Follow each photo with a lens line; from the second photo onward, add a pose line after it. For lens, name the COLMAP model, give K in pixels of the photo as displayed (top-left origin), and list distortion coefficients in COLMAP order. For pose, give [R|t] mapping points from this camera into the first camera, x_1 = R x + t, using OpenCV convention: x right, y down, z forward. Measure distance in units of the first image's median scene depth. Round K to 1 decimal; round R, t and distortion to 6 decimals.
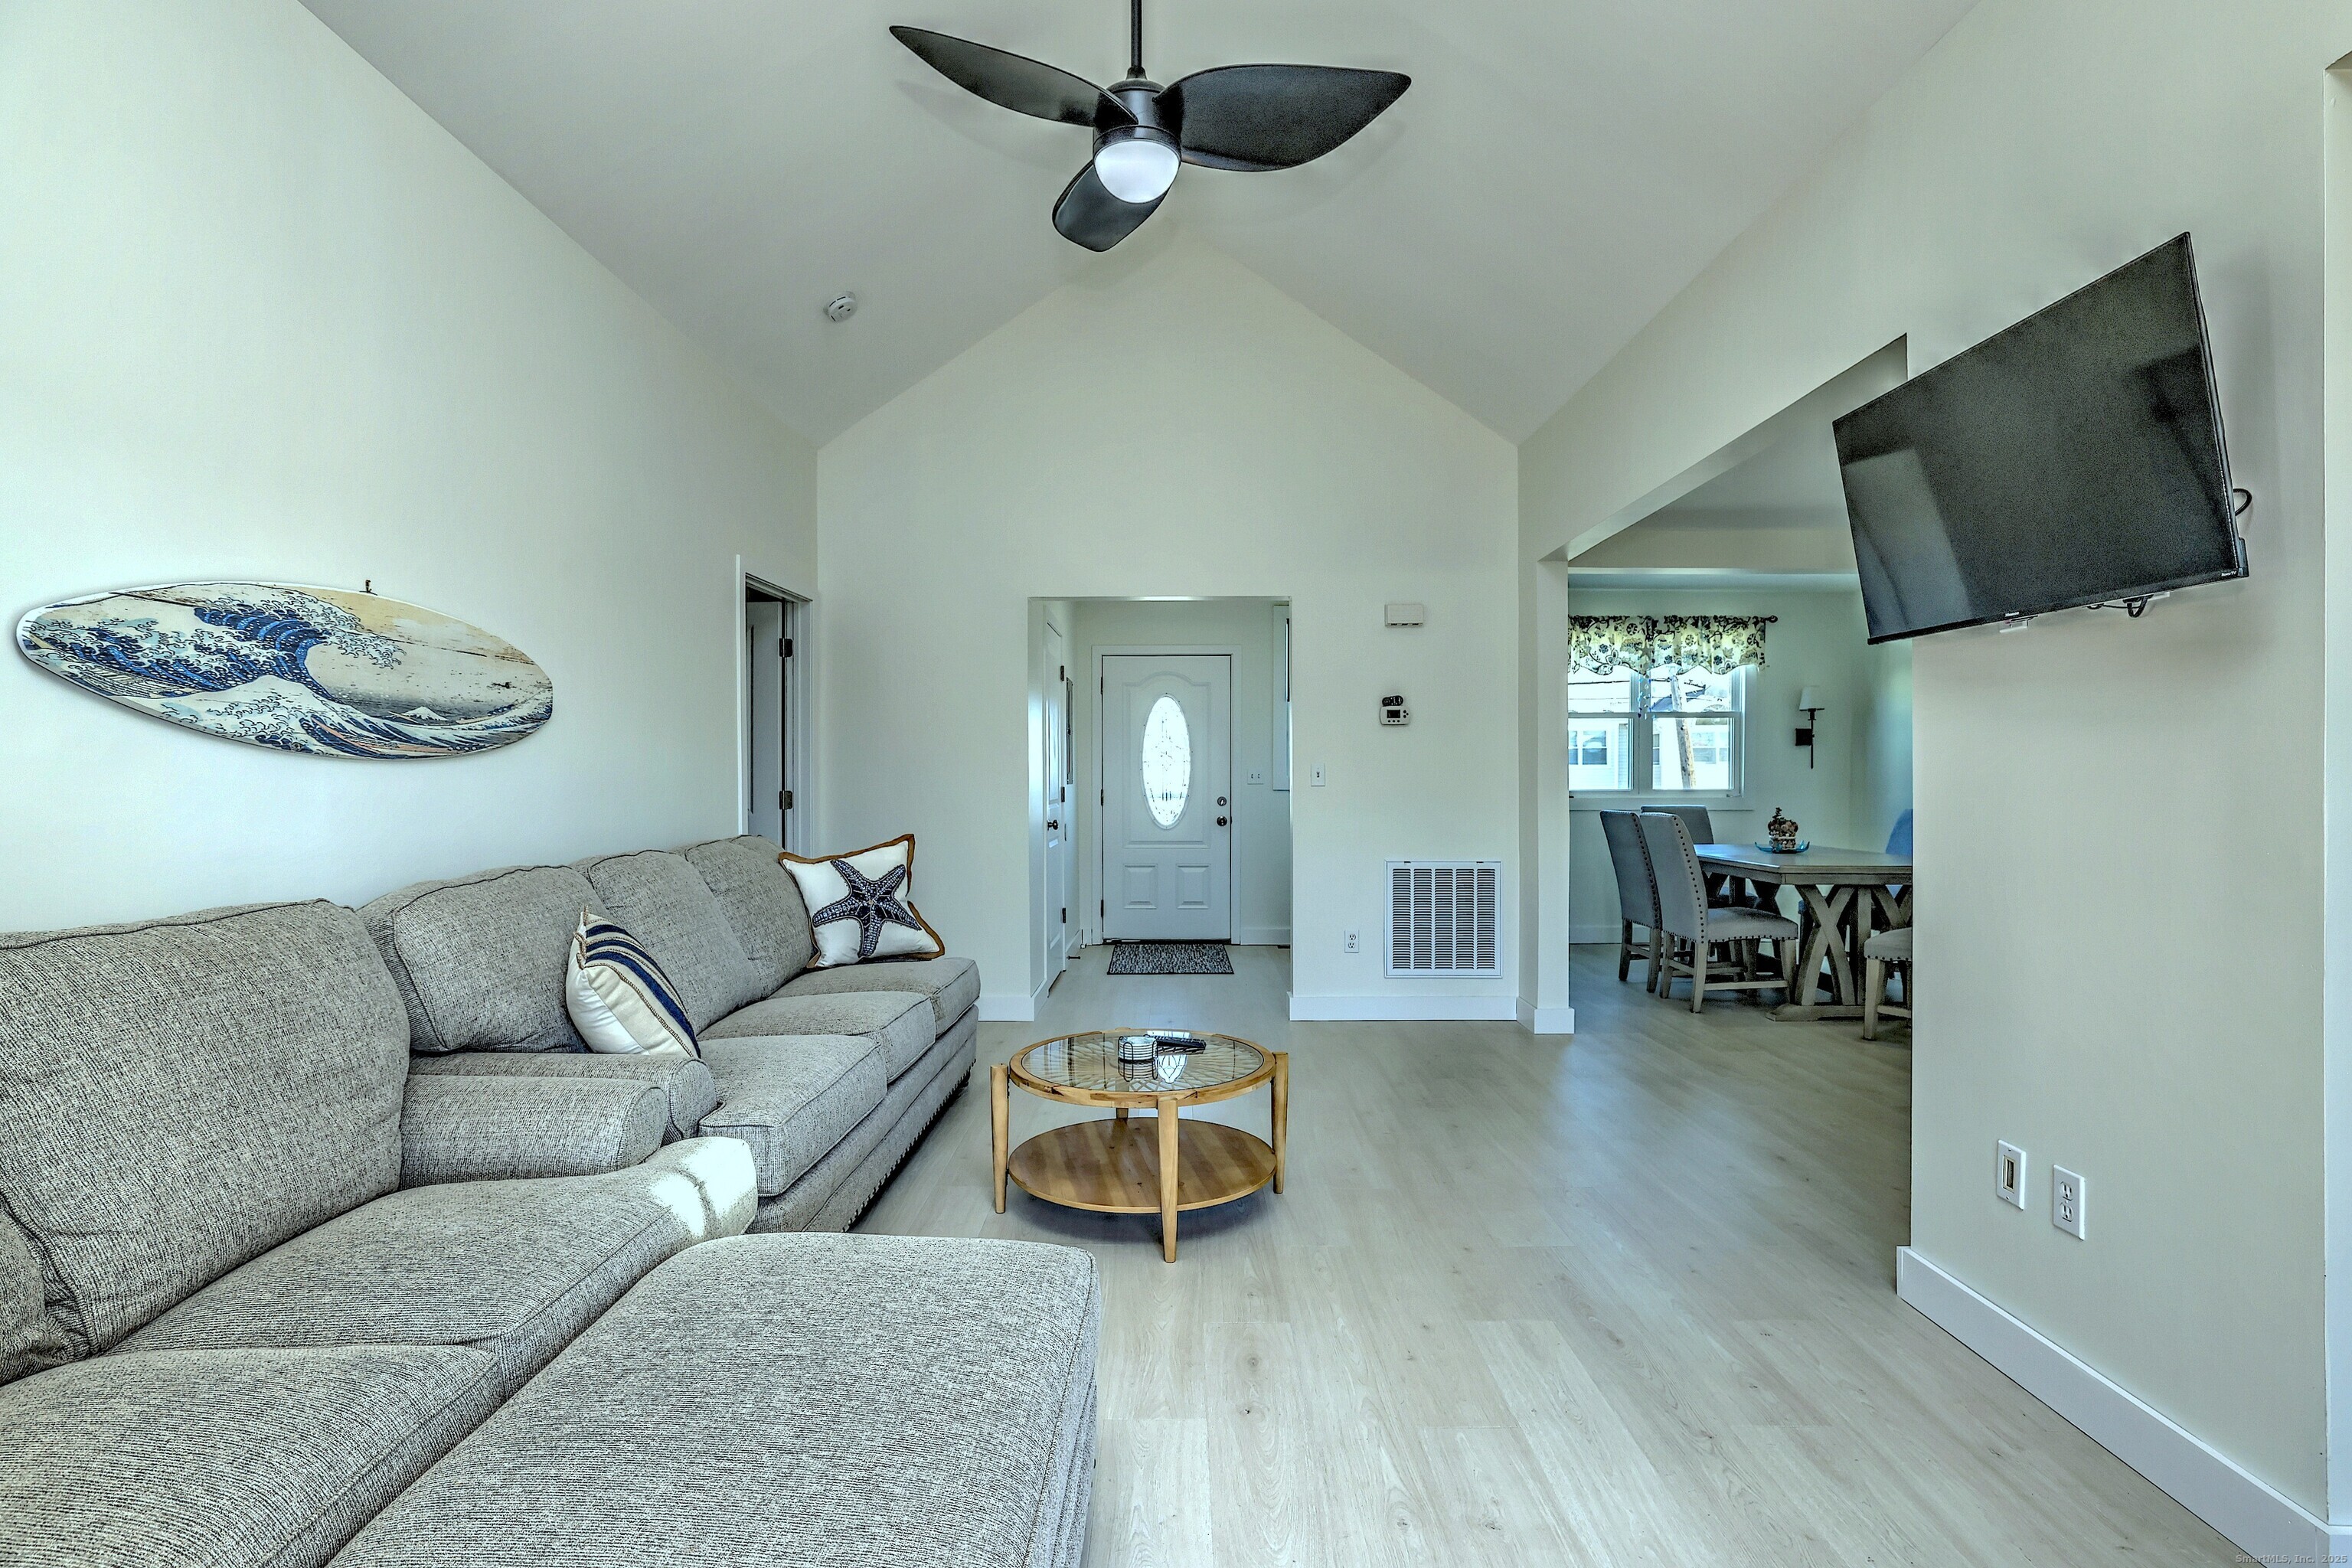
lens RADIAL K [[1122.9, 0, 1180.5], [0, 1122.9, 779.5], [0, 0, 1]] dist [-0.018586, 0.001708]
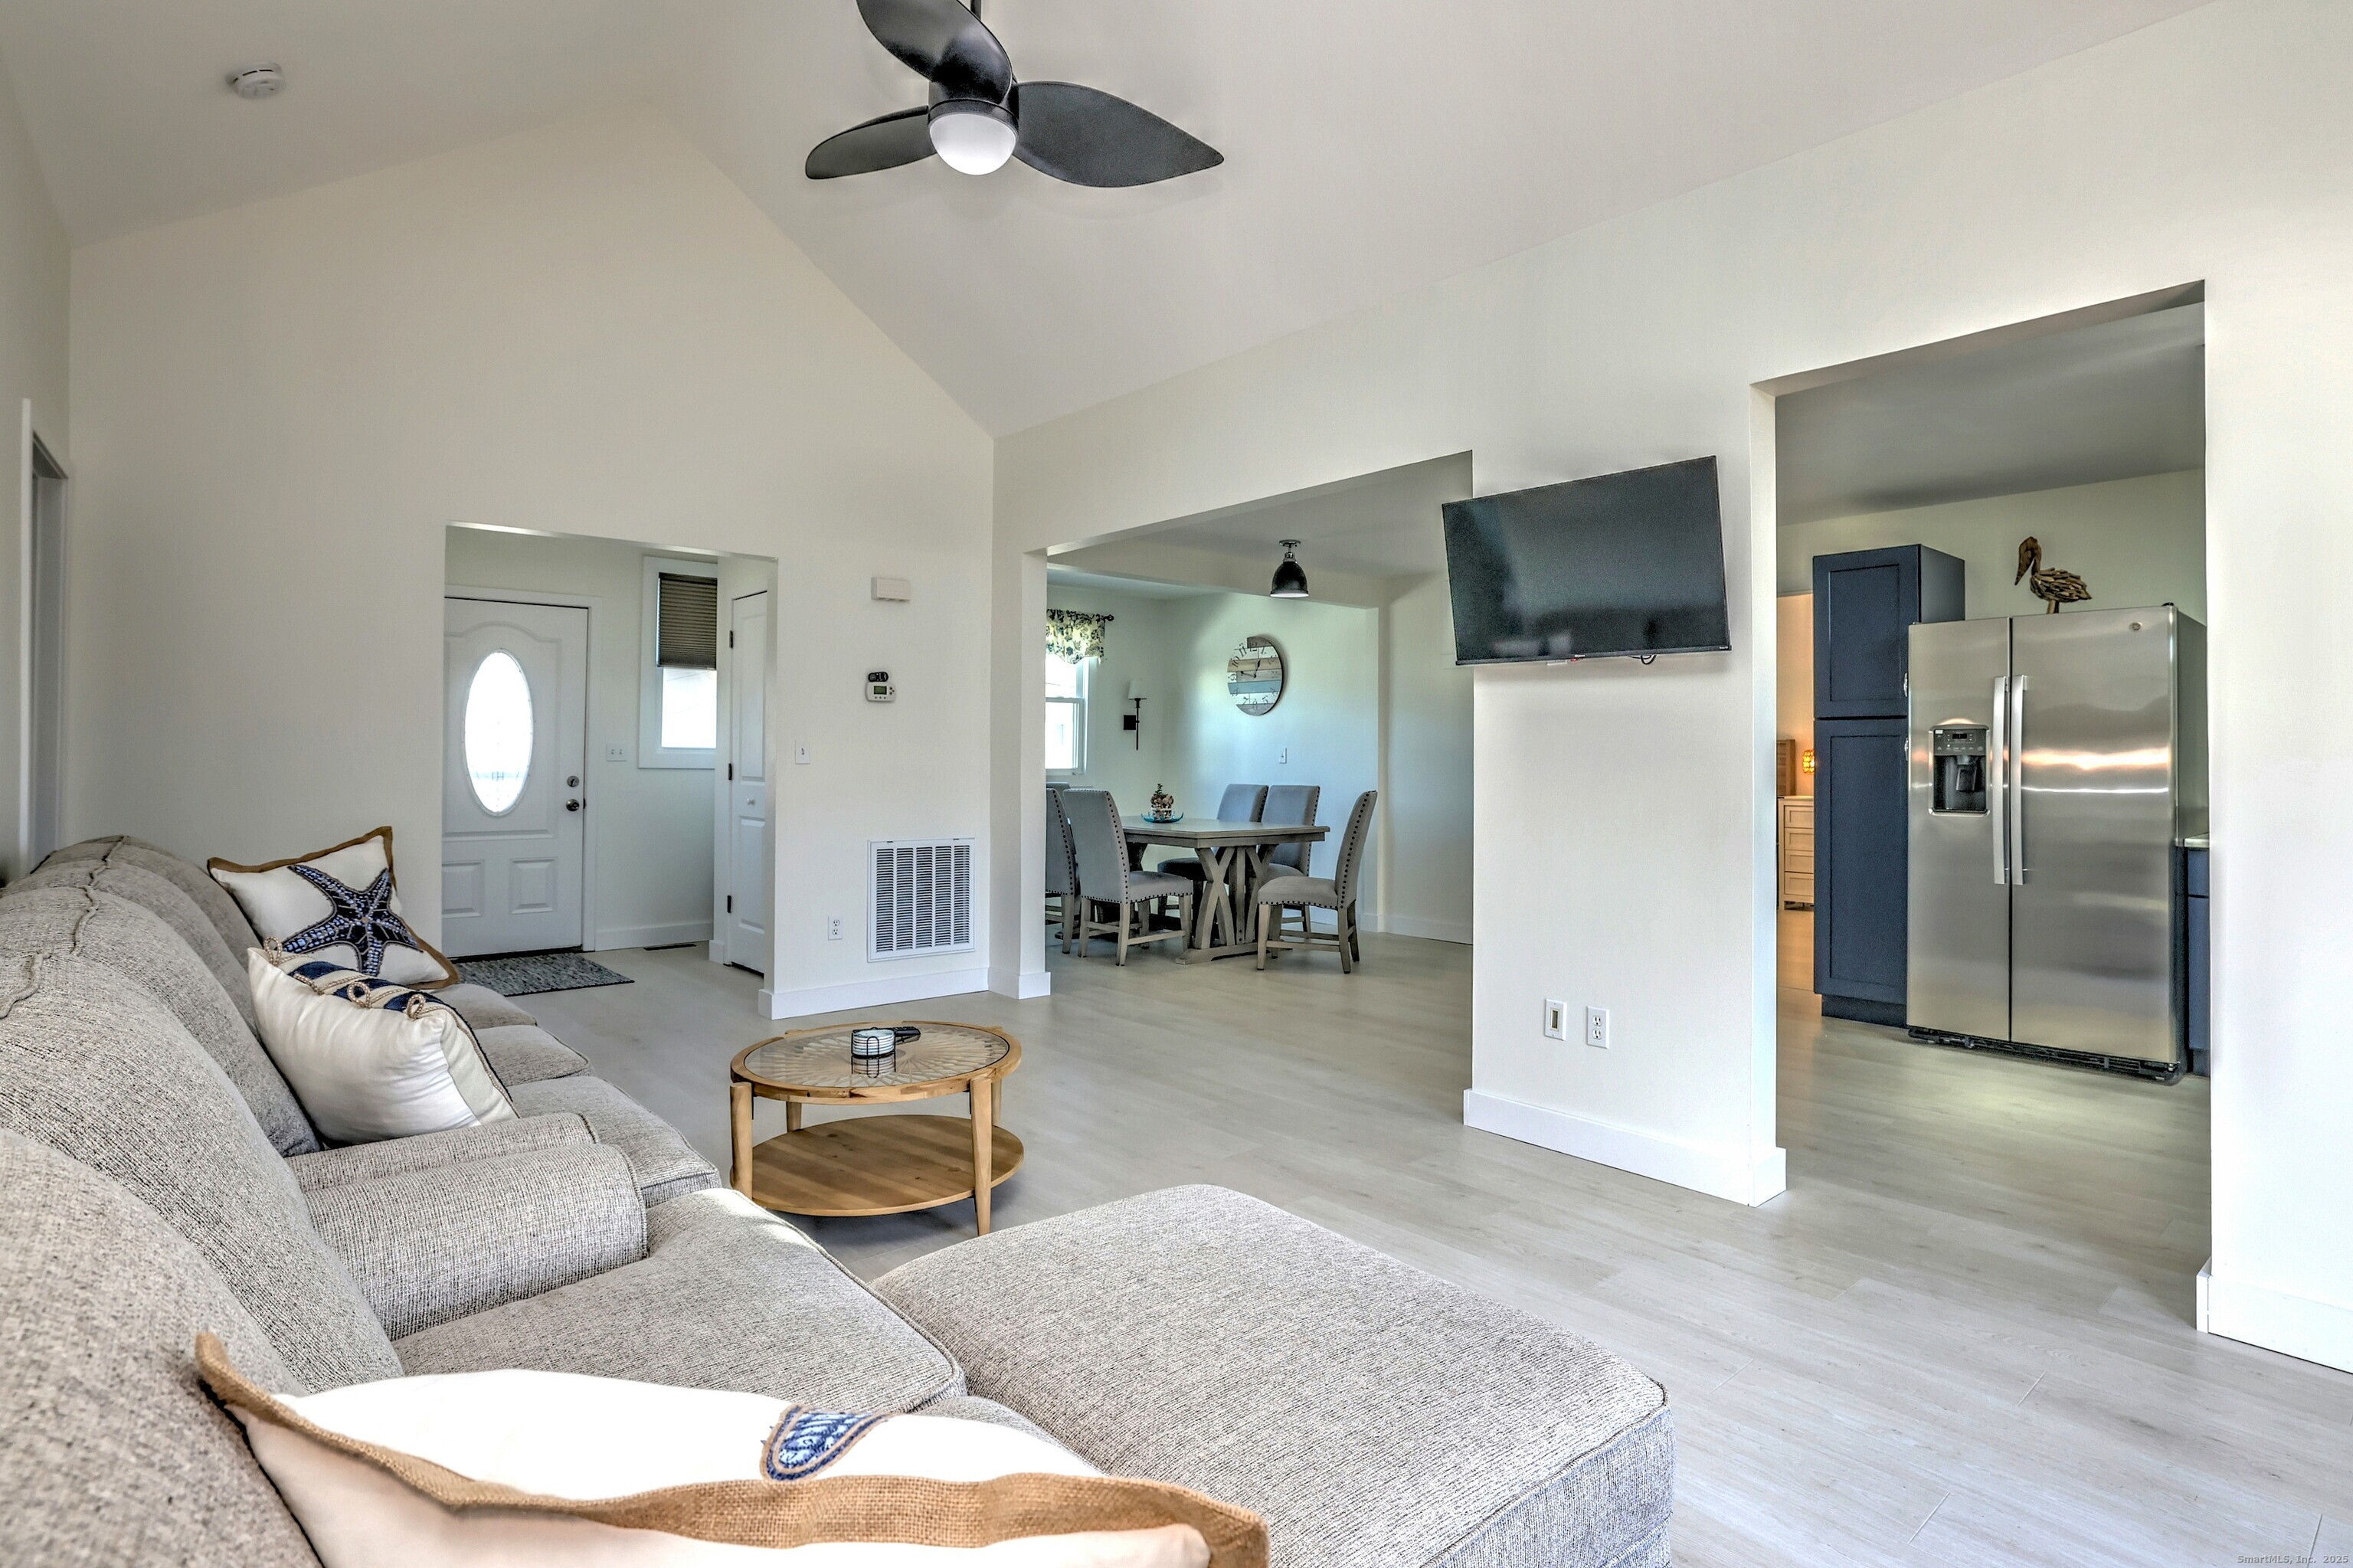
lens RADIAL K [[1189.4, 0, 1224.0], [0, 1189.4, 755.8], [0, 0, 1]] dist [-0.008103, 0.003786]
pose [[0.741260, 0.008952, 0.671158, -0.279193], [-0.008821, 0.999955, -0.003595, -0.000207], [-0.671160, -0.003255, 0.741306, 0.035904]]
